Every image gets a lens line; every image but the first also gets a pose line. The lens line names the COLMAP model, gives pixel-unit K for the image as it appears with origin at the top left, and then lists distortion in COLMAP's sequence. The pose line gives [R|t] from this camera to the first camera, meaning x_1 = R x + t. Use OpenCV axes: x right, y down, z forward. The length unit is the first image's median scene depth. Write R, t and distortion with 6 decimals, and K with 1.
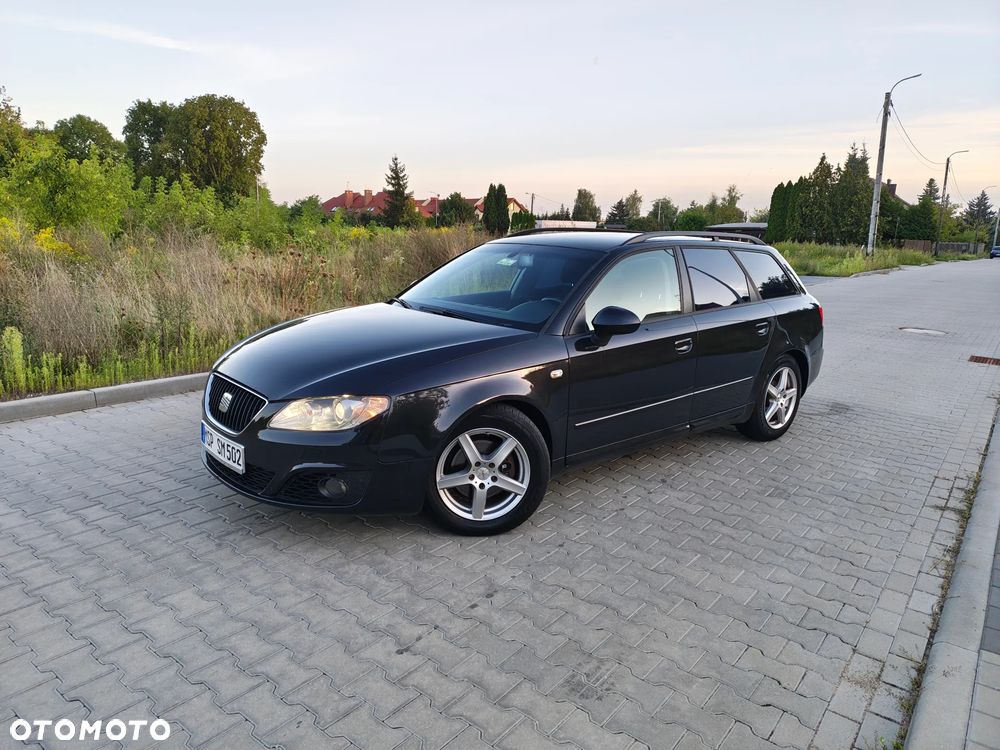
lens RADIAL K [[681.2, 0, 505.3], [0, 681.2, 374.4], [0, 0, 1]] dist [0.066927, -0.076831]
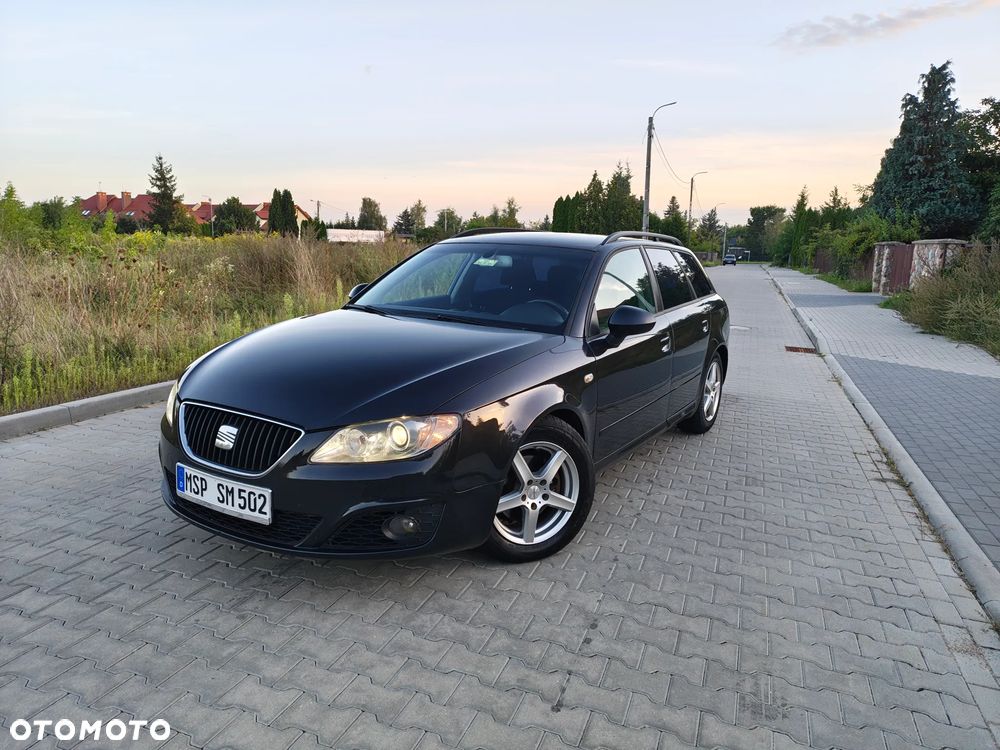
lens RADIAL K [[681.2, 0, 505.3], [0, 681.2, 374.4], [0, 0, 1]] dist [0.066927, -0.076831]
pose [[0.953091, -0.055227, 0.297602, -0.312993], [0.059137, 0.998241, -0.004141, -0.009217], [-0.296850, 0.021546, 0.954681, 0.132478]]
